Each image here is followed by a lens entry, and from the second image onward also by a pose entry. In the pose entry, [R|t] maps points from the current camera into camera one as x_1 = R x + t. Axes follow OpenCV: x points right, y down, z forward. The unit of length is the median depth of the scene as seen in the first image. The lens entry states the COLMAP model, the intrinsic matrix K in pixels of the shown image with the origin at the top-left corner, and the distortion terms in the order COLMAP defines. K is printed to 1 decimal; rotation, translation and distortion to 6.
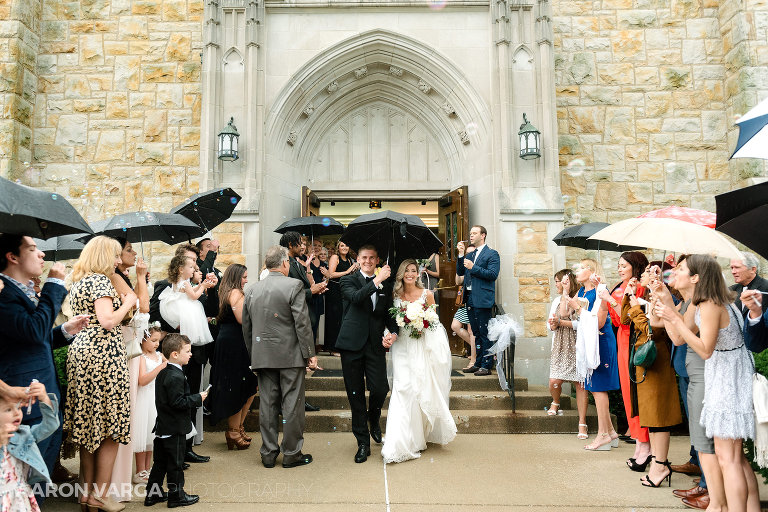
lens RADIAL K [[574.7, 0, 384.0], [0, 574.7, 257.9], [0, 0, 1]] dist [-0.023409, -0.005514]
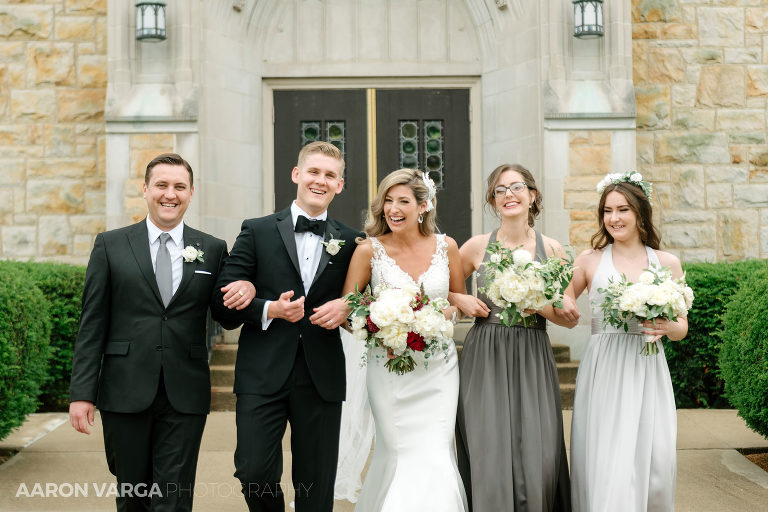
lens RADIAL K [[574.7, 0, 383.9], [0, 574.7, 256.4], [0, 0, 1]] dist [-0.023409, -0.005514]
pose [[0.999770, -0.008052, 0.019863, -0.009802], [0.006035, 0.995013, 0.099561, 0.021073], [-0.020566, -0.099418, 0.994833, 0.327008]]
